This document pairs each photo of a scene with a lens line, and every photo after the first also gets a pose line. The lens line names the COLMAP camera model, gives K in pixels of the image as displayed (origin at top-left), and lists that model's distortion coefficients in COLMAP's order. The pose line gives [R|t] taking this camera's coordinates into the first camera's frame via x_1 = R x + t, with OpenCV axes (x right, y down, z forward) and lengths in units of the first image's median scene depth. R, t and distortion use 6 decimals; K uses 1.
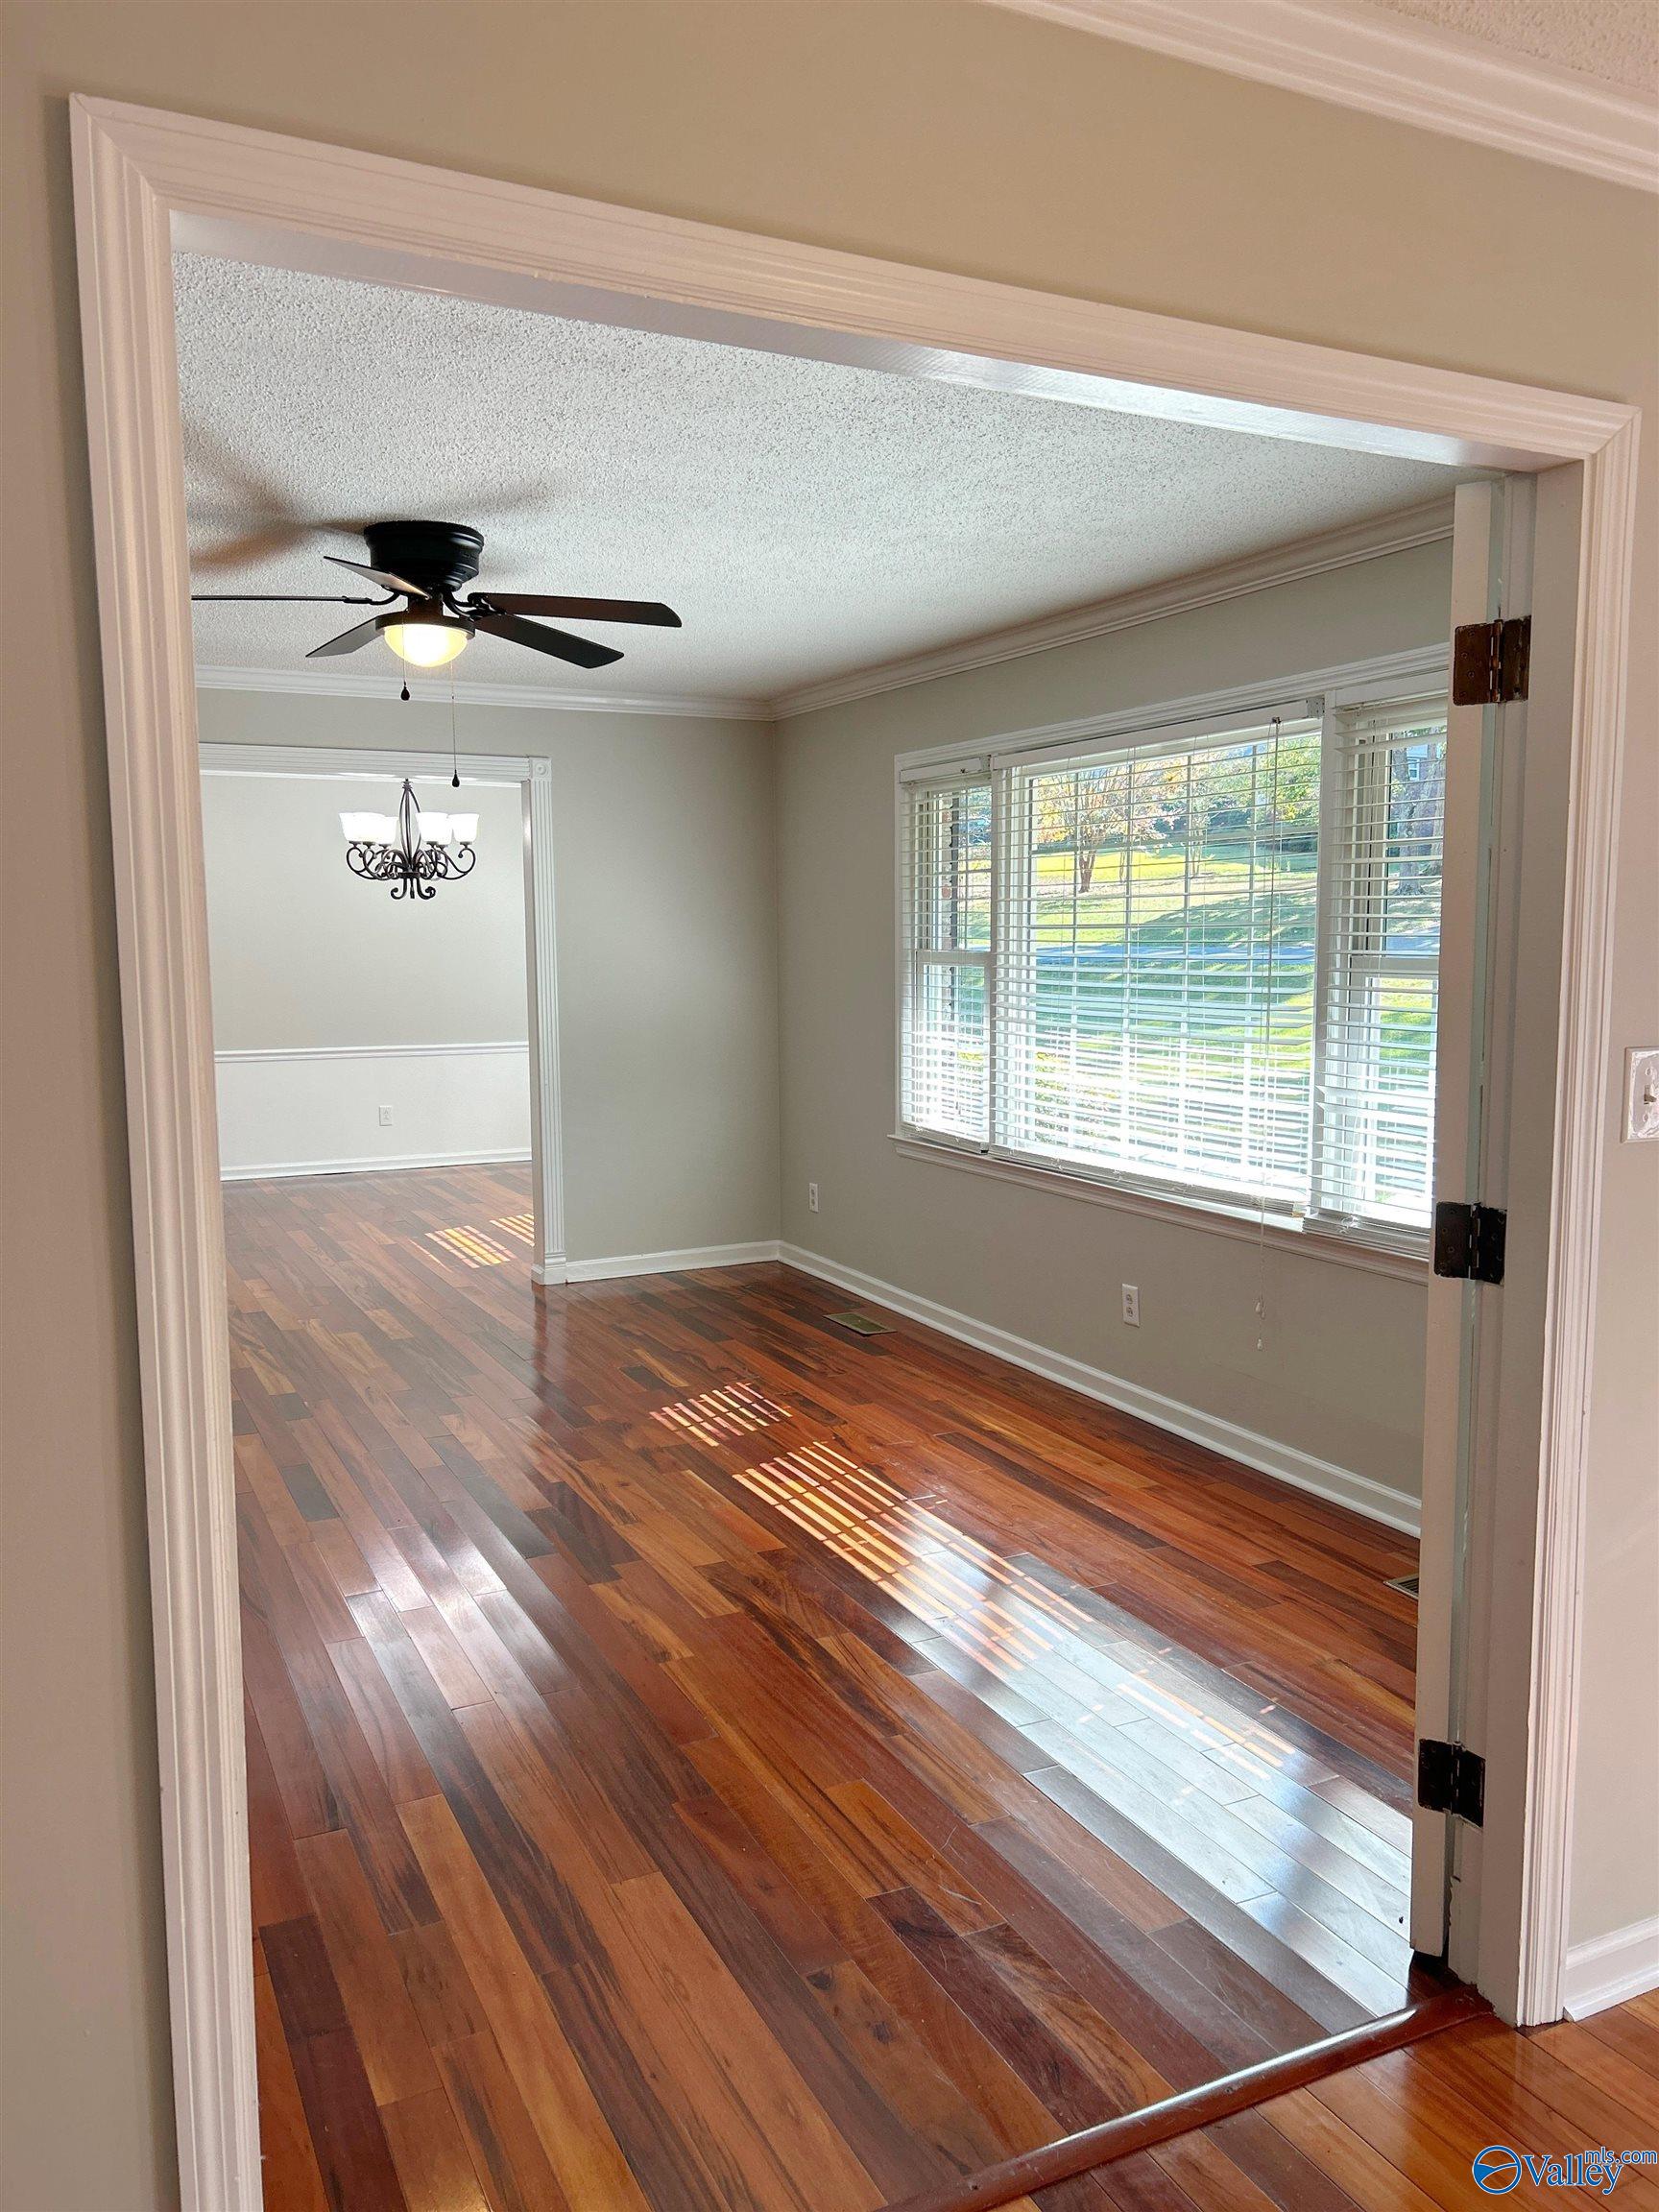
lens RADIAL K [[1653.7, 0, 817.2], [0, 1653.7, 1110.5], [0, 0, 1]] dist [0.060849, -0.064774]
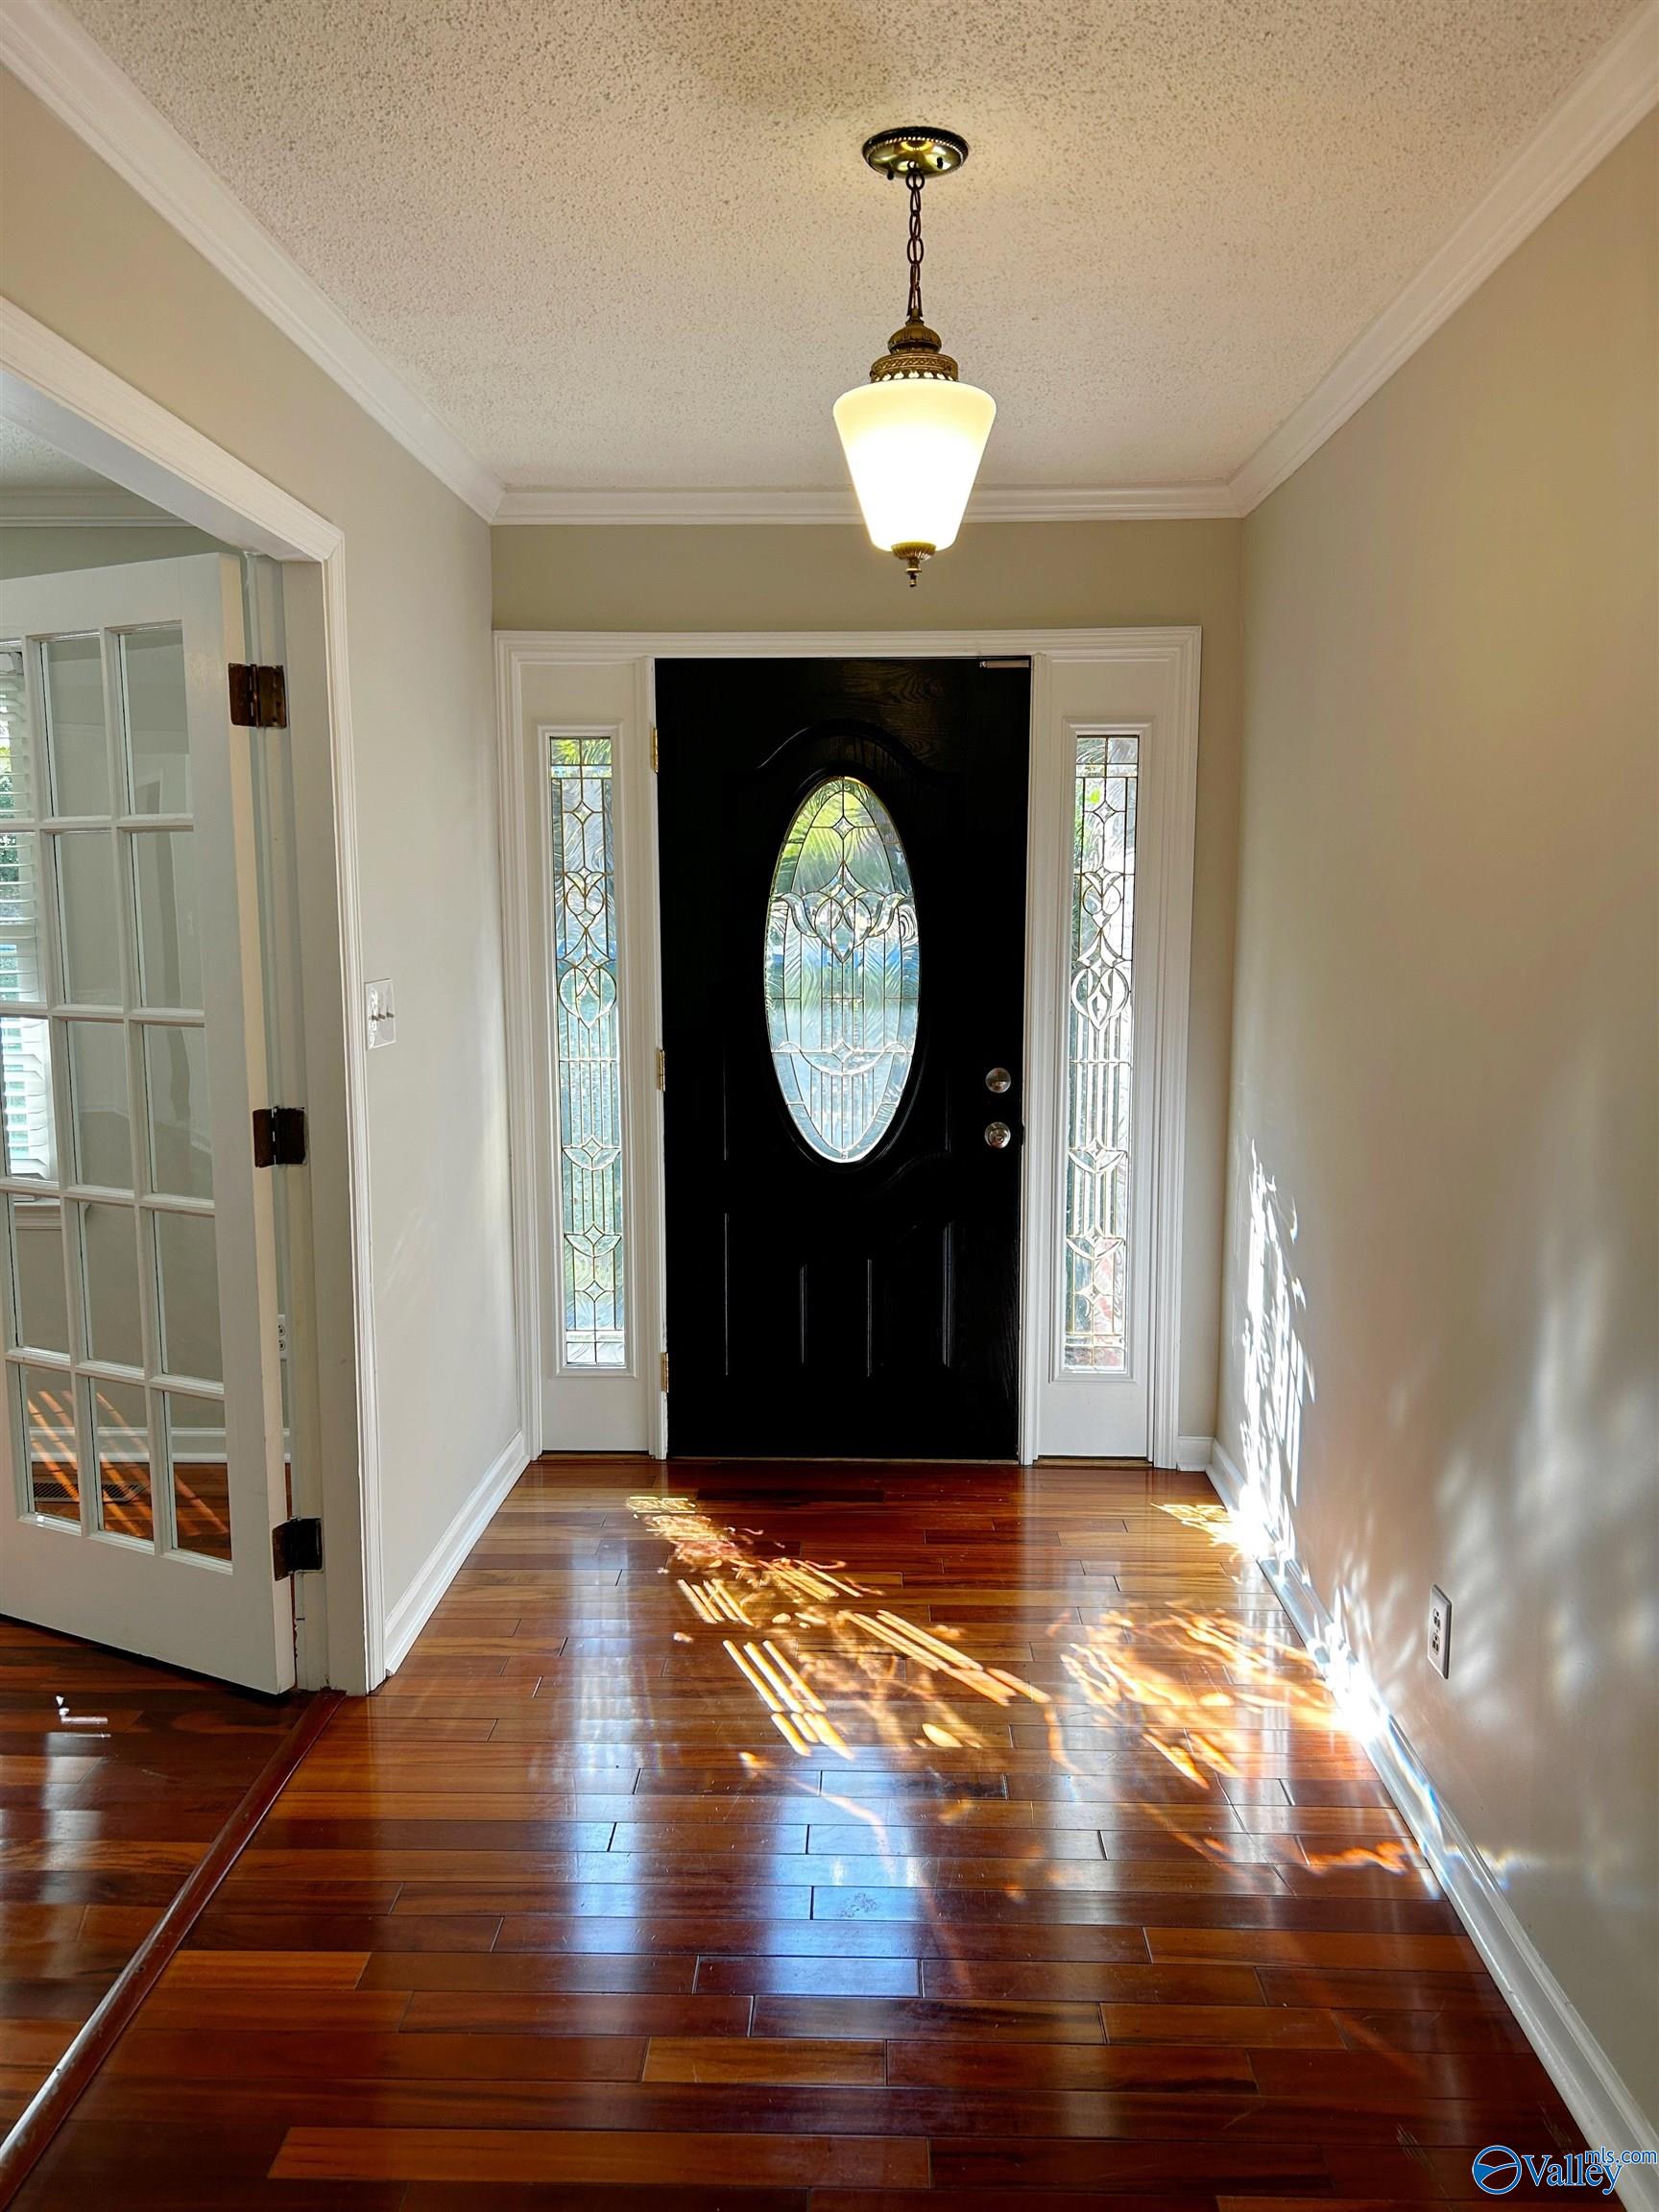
lens RADIAL K [[1653.7, 0, 812.3], [0, 1653.7, 1101.8], [0, 0, 1]] dist [0.060849, -0.064774]
pose [[0.458991, -0.104587, 0.882264, -0.256690], [0.091578, 0.993327, 0.070110, -0.000792], [-0.883709, 0.048616, 0.465505, 0.005039]]
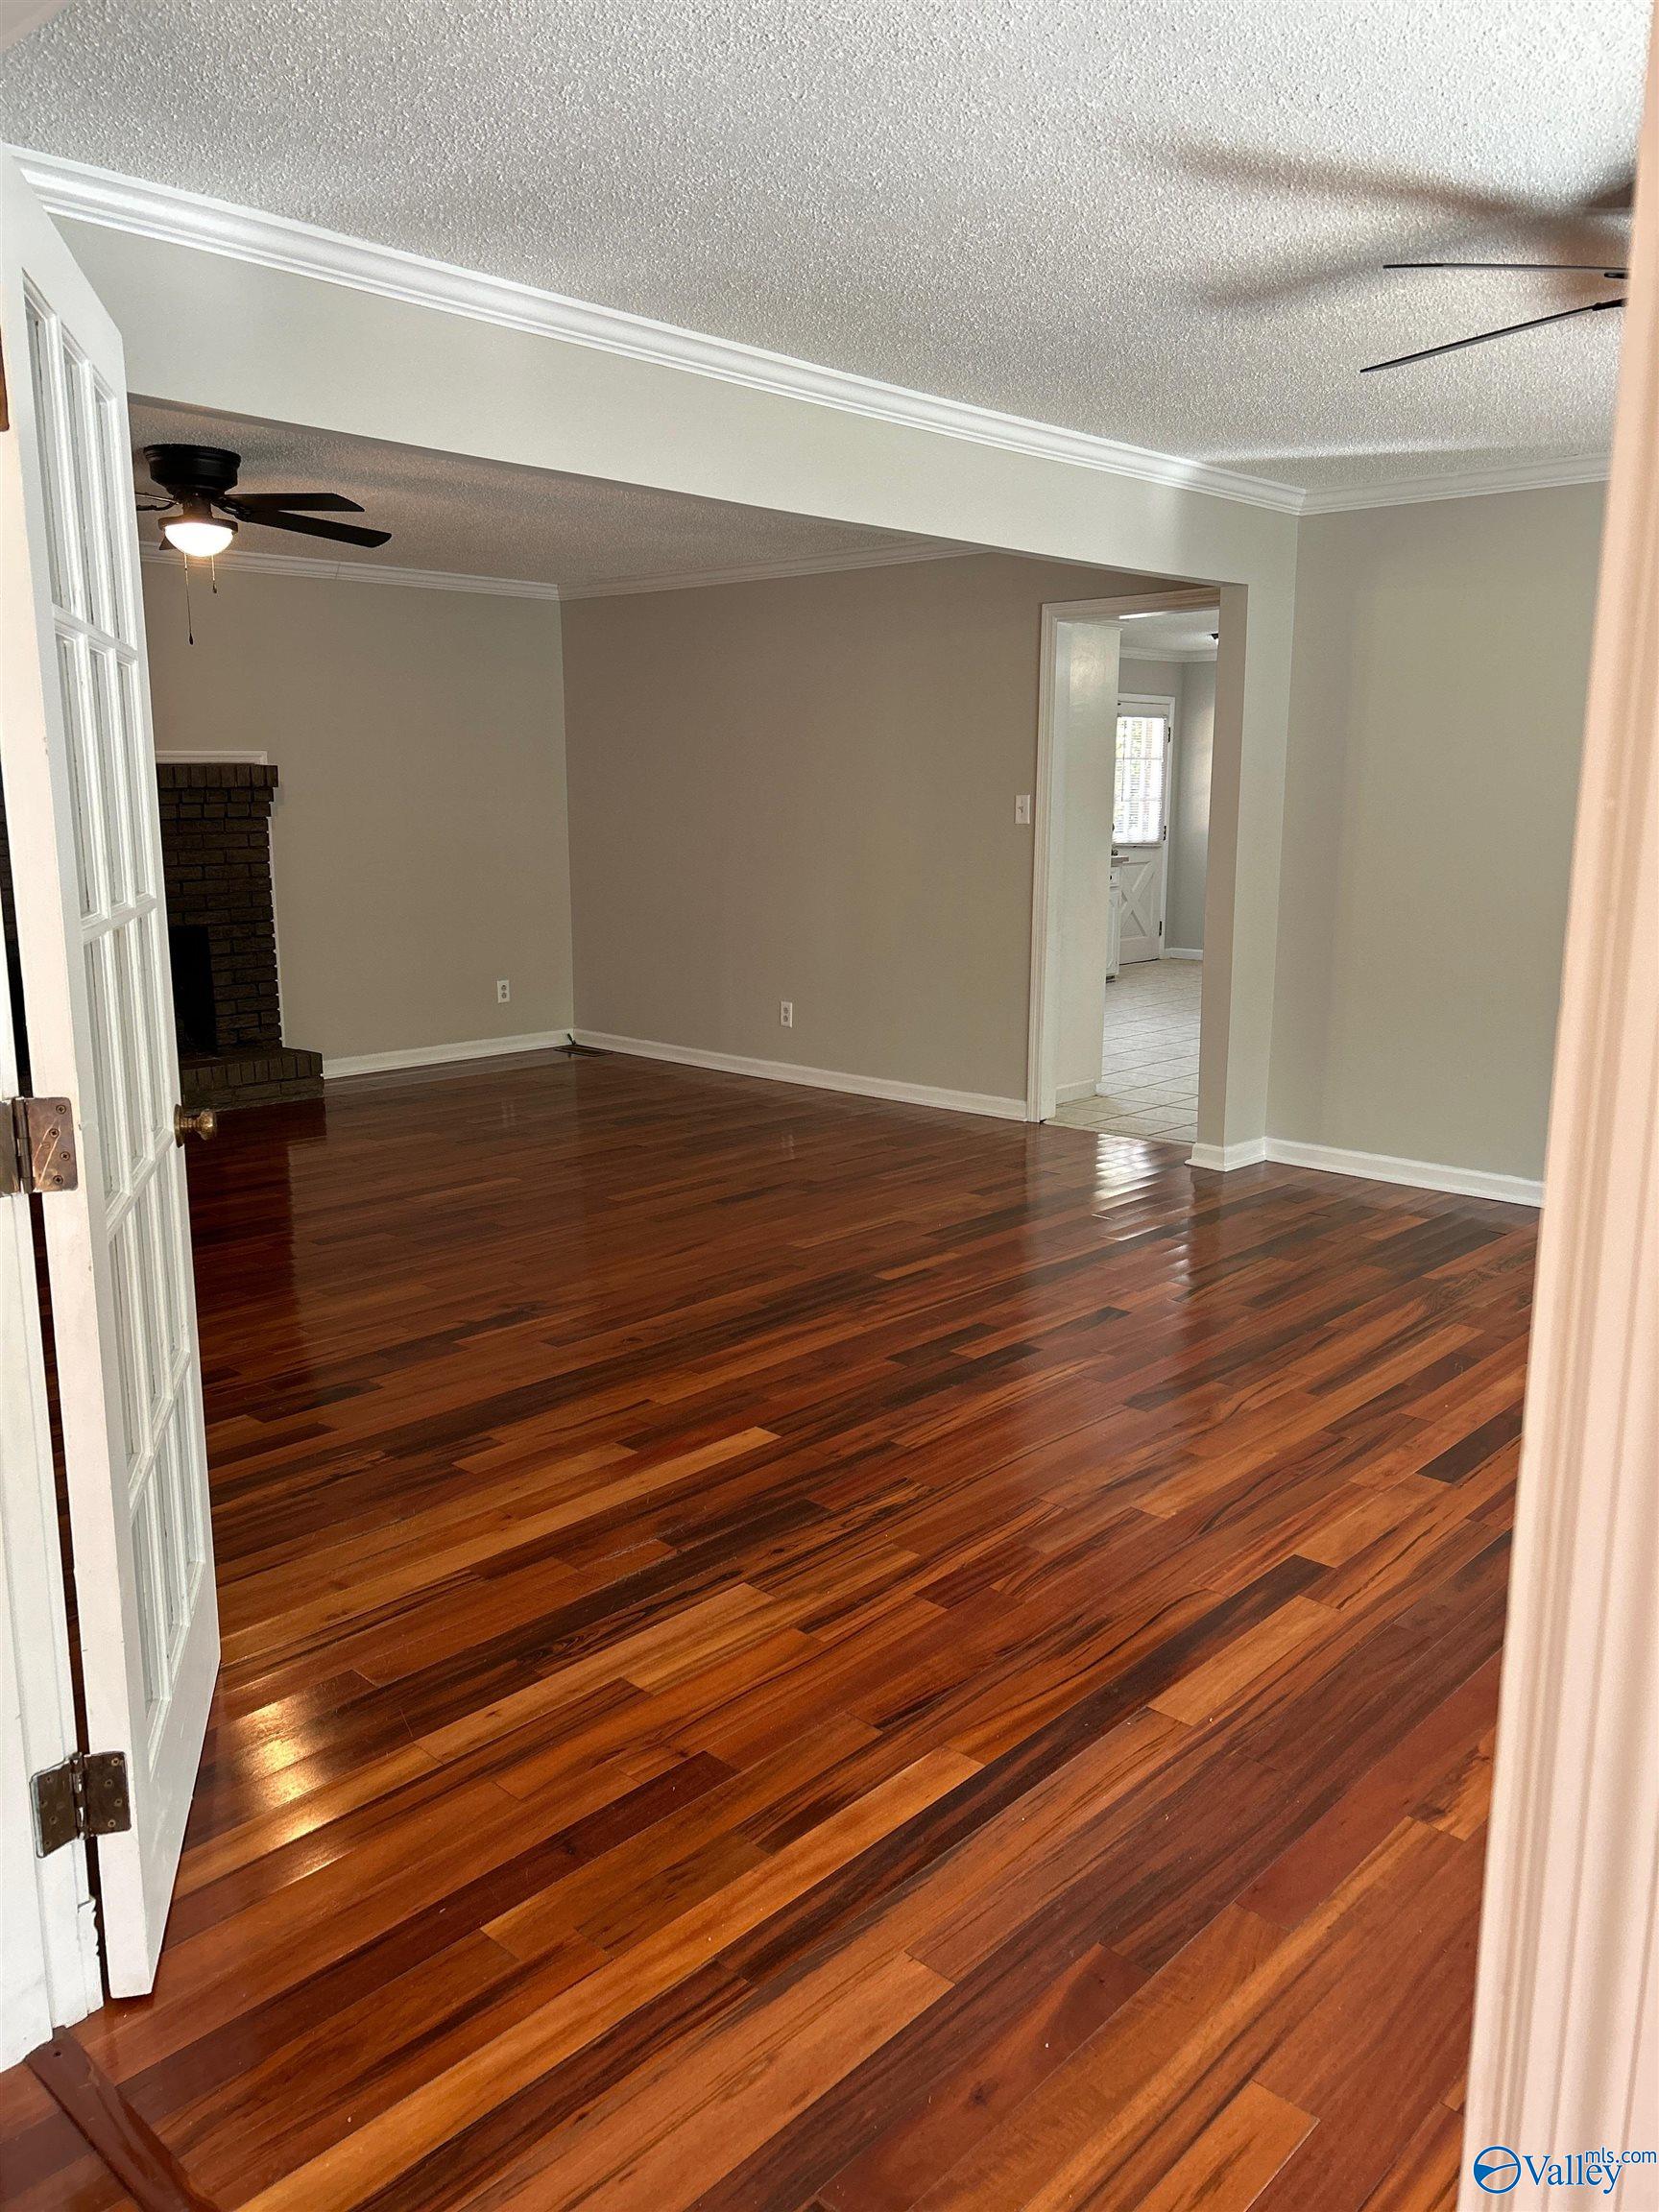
lens RADIAL K [[1653.7, 0, 828.1], [0, 1653.7, 1104.5], [0, 0, 1]] dist [0.060849, -0.064774]
pose [[0.362530, 0.182655, -0.913898, 0.267934], [-0.105155, 0.982361, 0.154625, -0.029788], [0.926021, 0.040045, 0.375342, 0.331344]]
